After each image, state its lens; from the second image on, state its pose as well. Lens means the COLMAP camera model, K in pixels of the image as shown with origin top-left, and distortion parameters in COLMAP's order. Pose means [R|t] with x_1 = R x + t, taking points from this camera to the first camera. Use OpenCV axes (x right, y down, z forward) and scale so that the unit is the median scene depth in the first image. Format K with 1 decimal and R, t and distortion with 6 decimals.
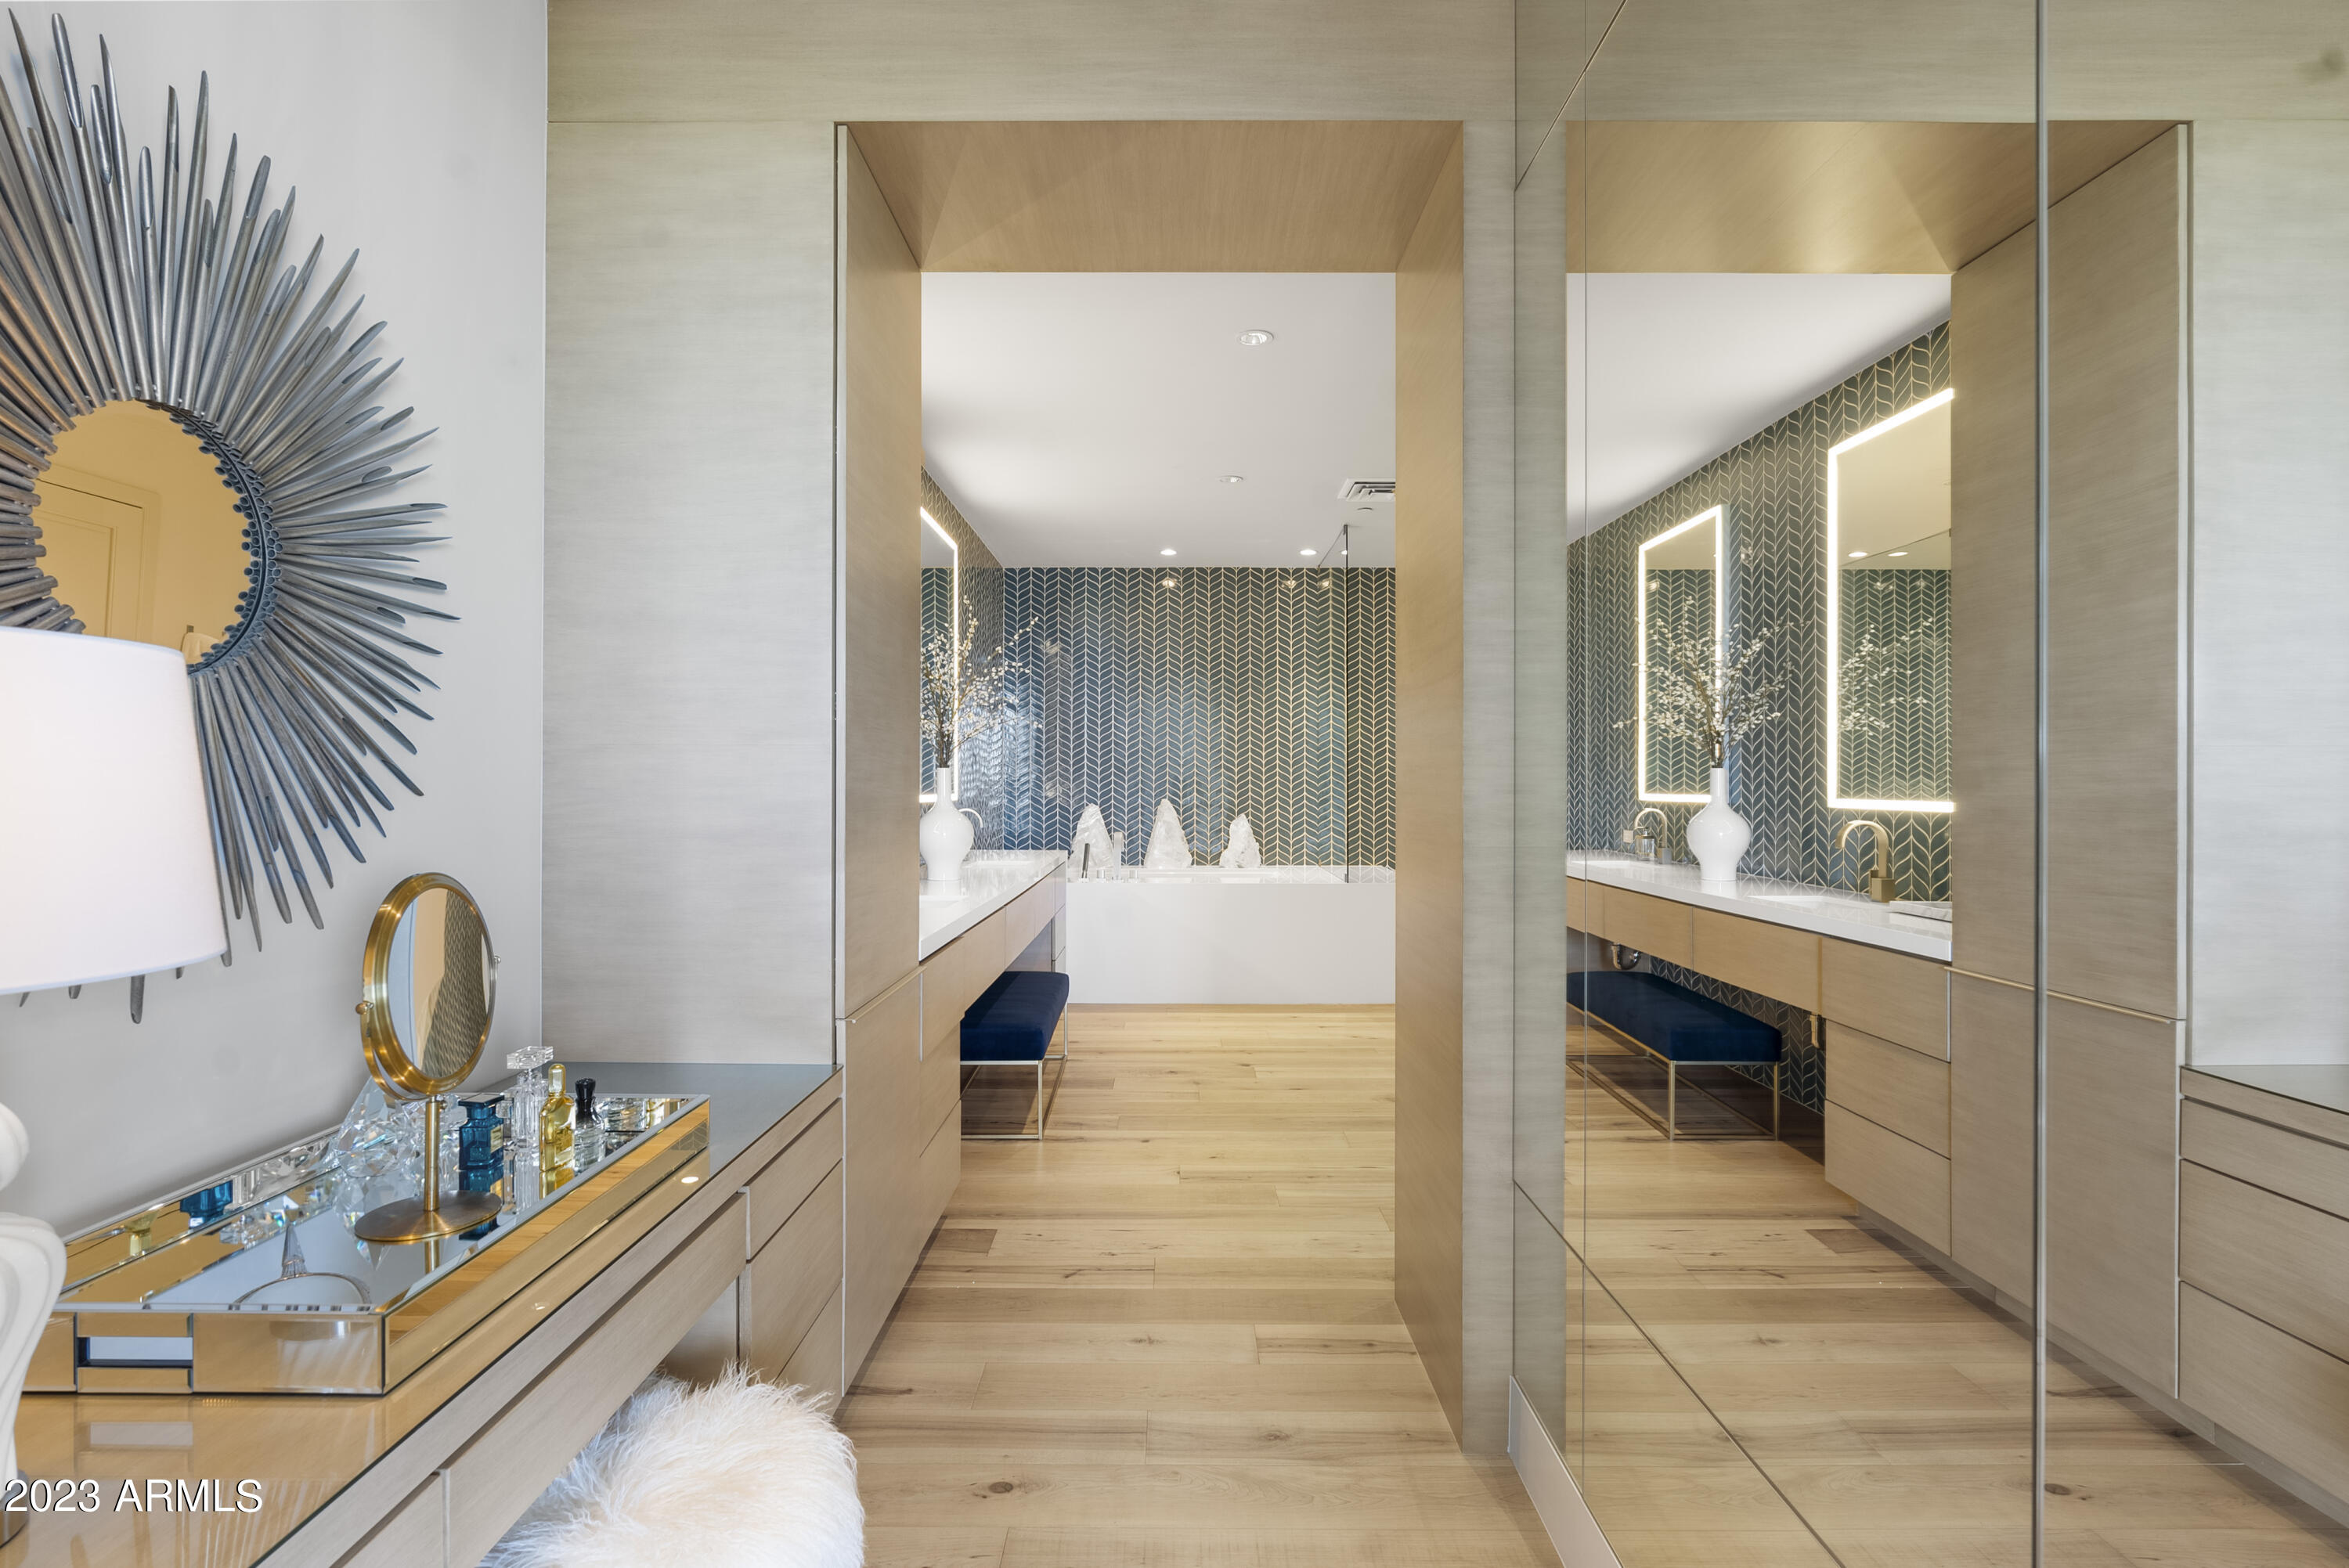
lens RADIAL K [[1123.9, 0, 1177.1], [0, 1123.9, 781.0], [0, 0, 1]] dist [-0.000053, 0.000001]
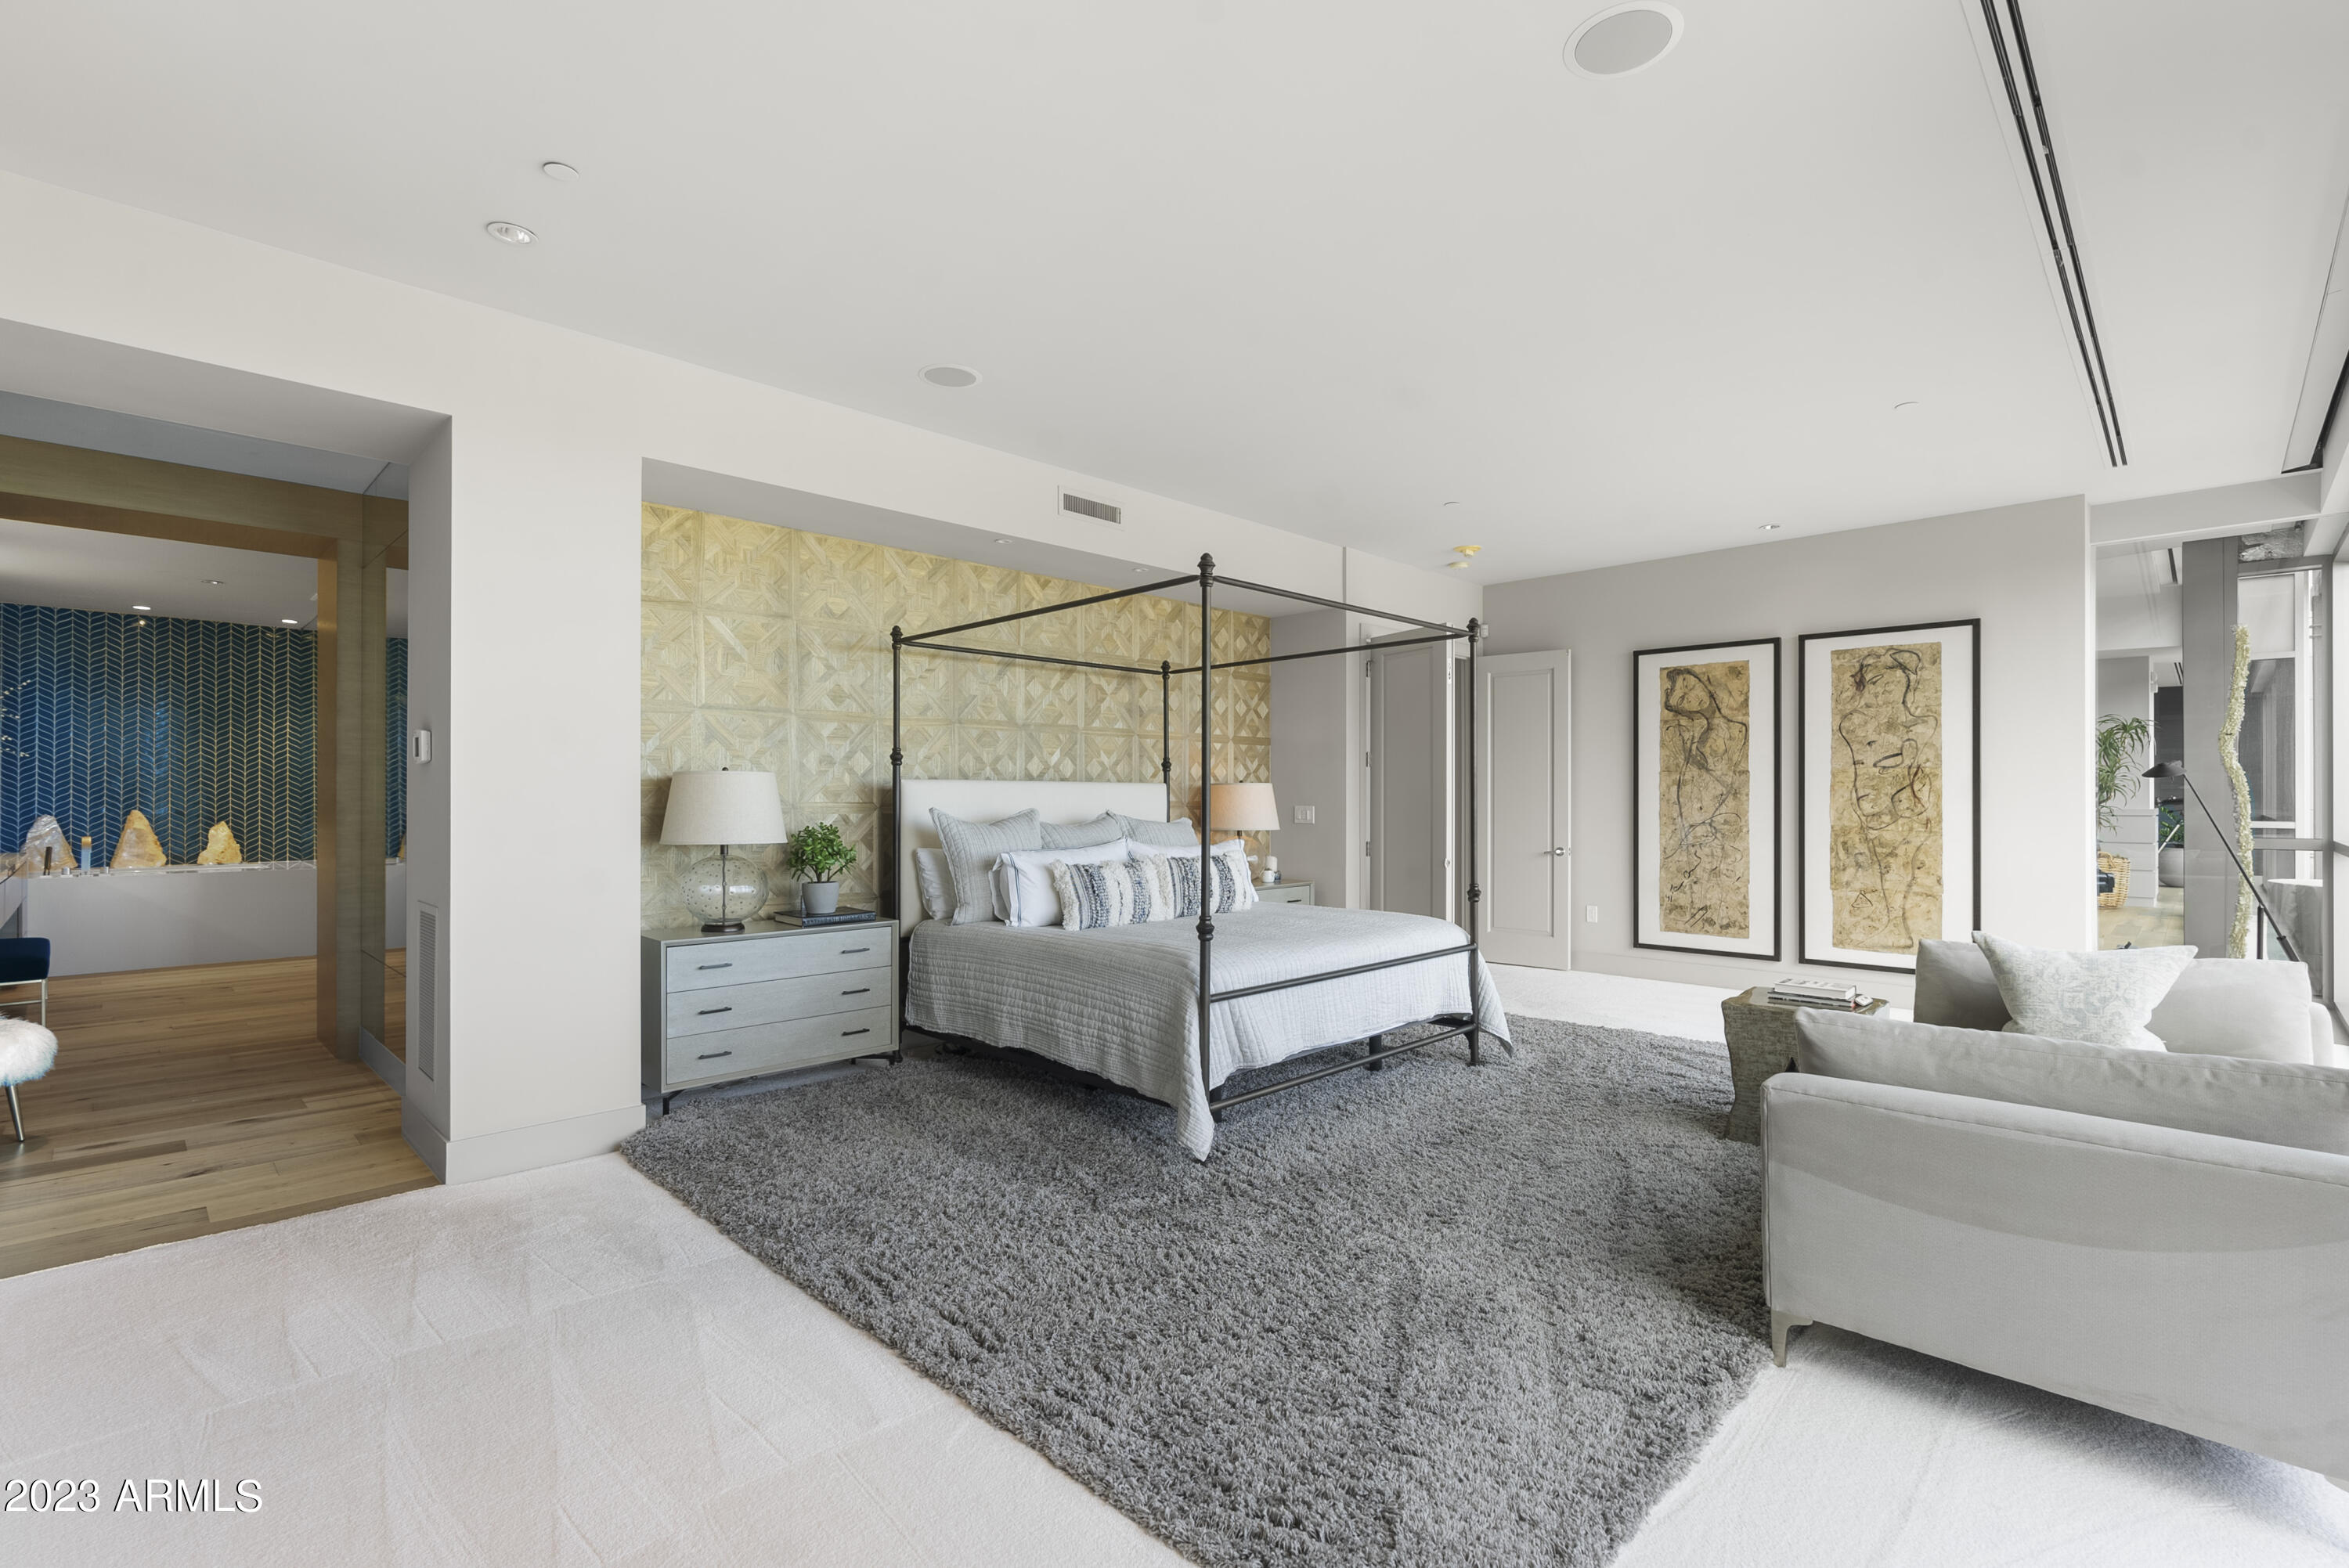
lens RADIAL K [[1065.2, 0, 1170.7], [0, 1065.2, 792.0], [0, 0, 1]] dist [-0.001596, 0.000143]
pose [[0.707110, 0.001115, 0.707103, -0.031818], [-0.000185, 0.999999, -0.001391, -0.001560], [-0.707104, 0.000853, 0.707109, -0.565351]]
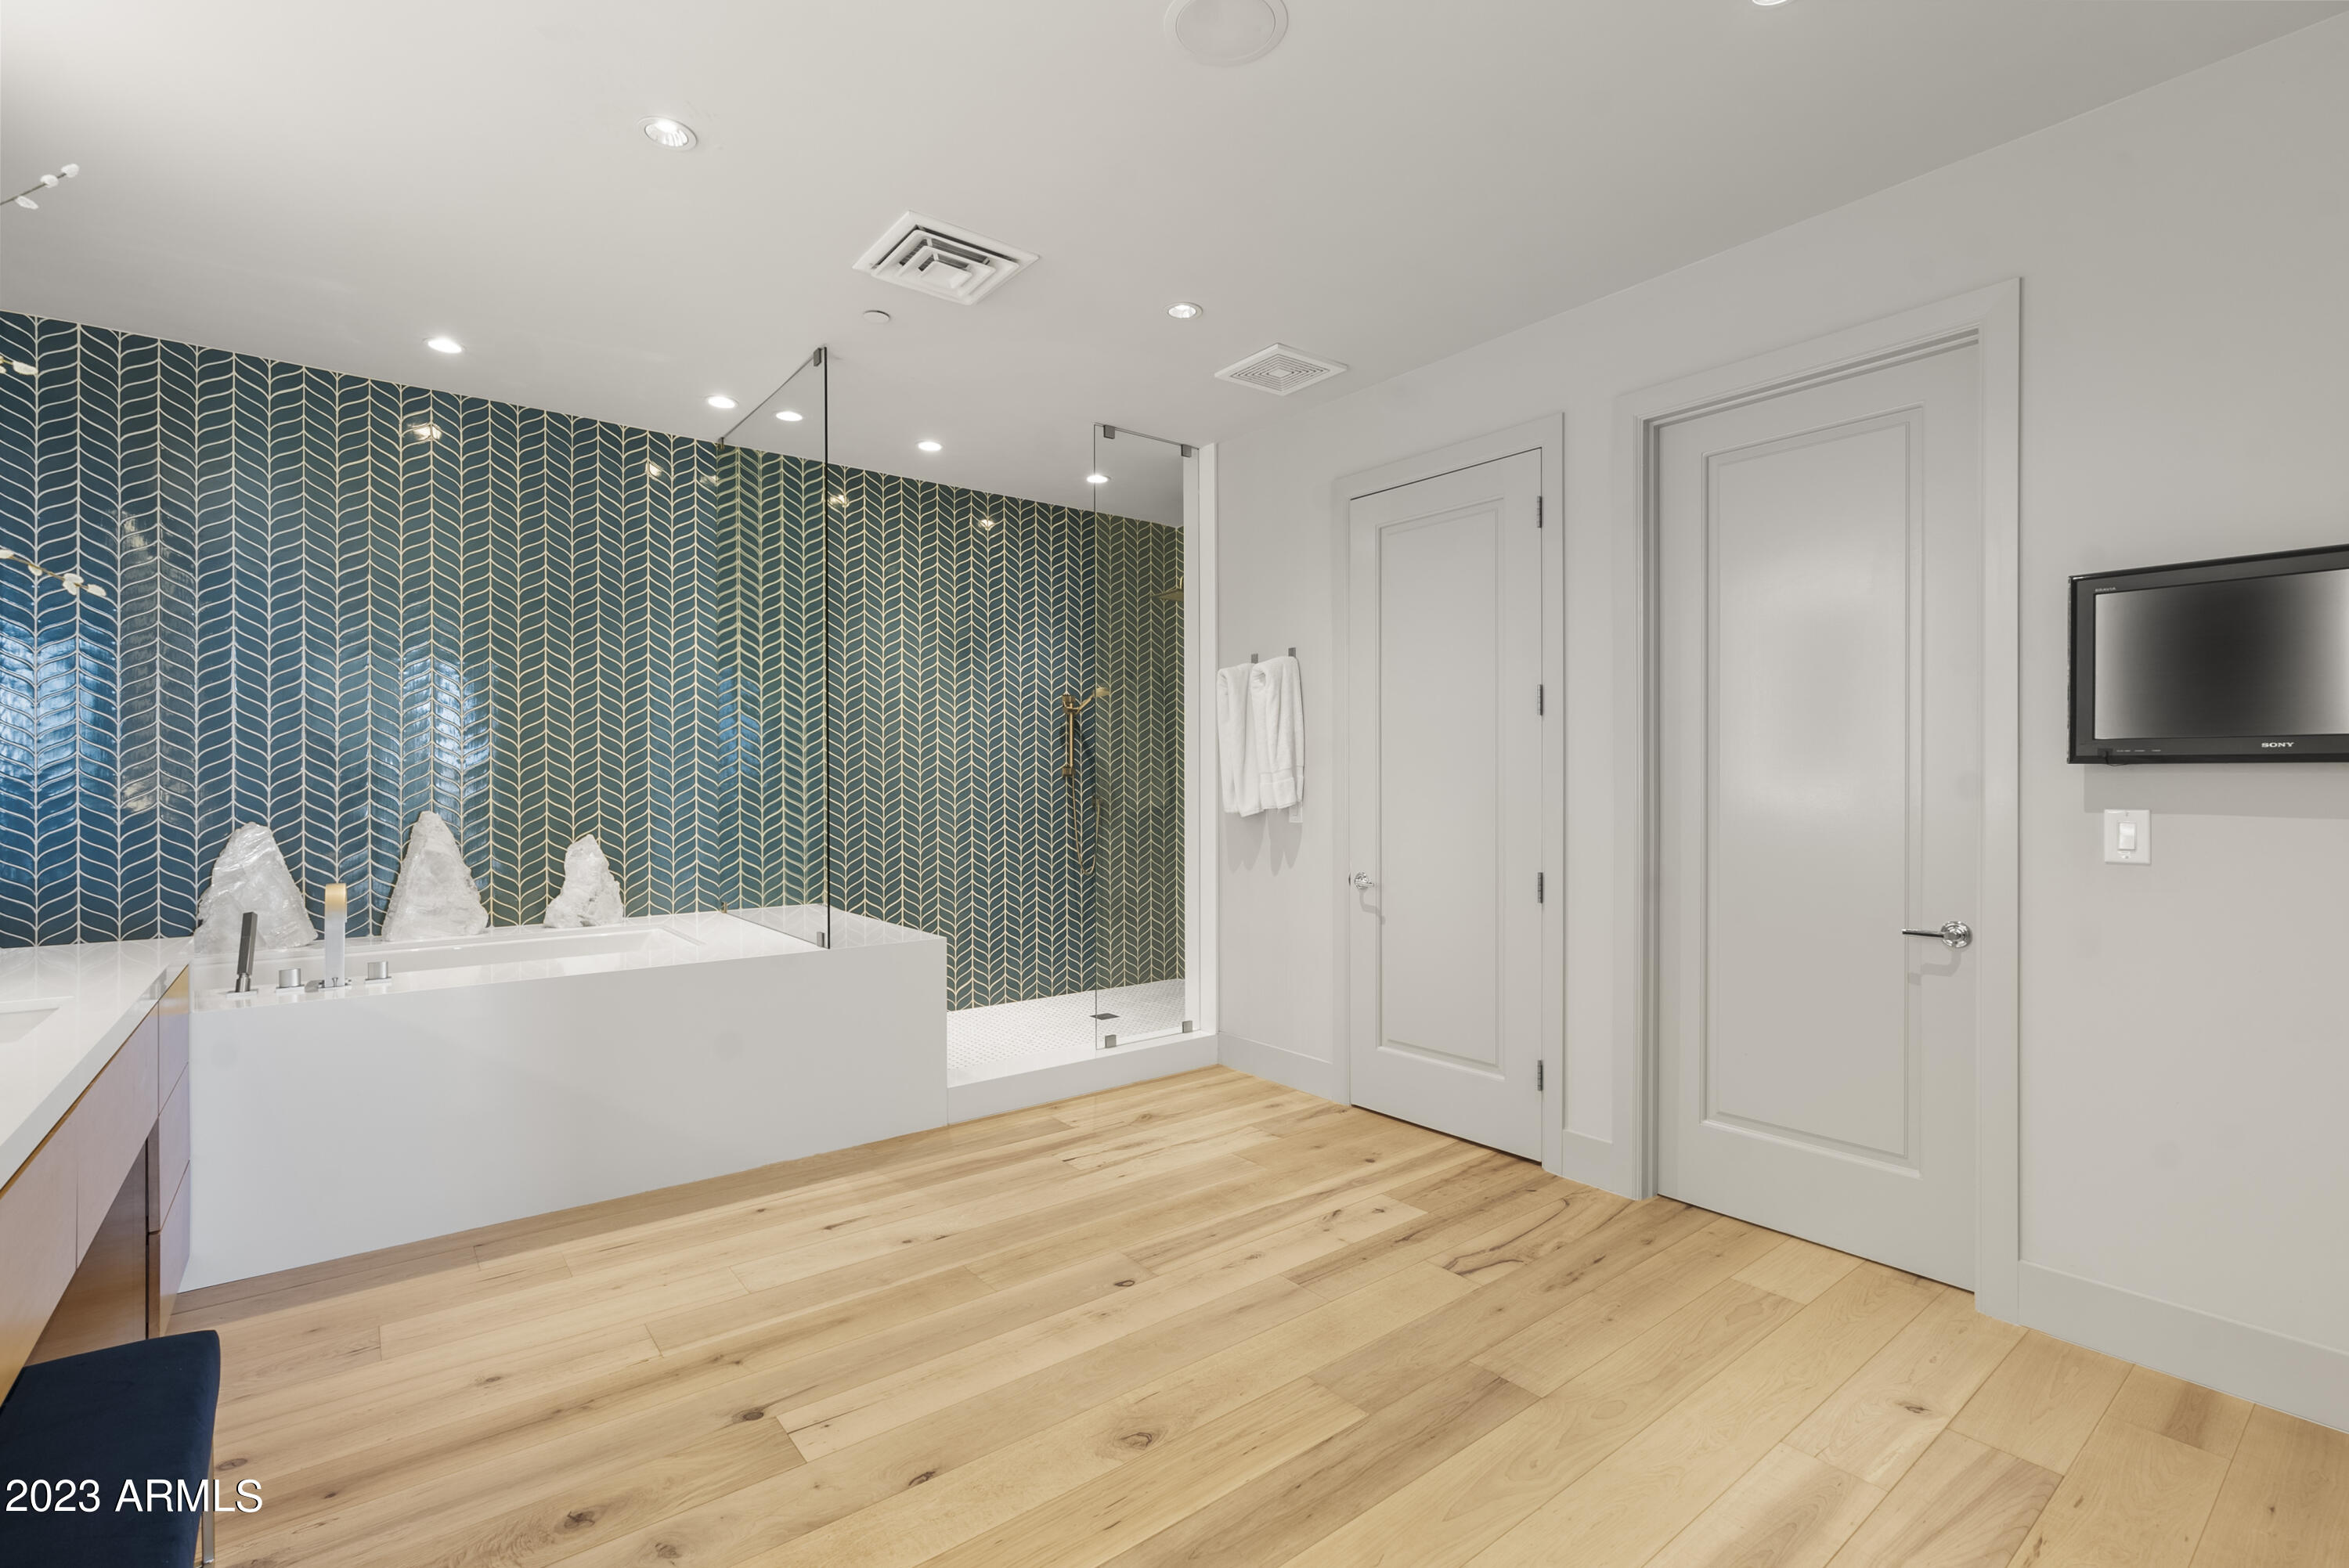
lens RADIAL K [[1065.2, 0, 1175.7], [0, 1065.2, 783.5], [0, 0, 1]] dist [-0.001596, 0.000143]
pose [[0.787567, -0.003583, 0.616218, -0.043494], [0.002006, 0.999993, 0.003251, 0.001559], [-0.616225, -0.001324, 0.787569, 0.367663]]
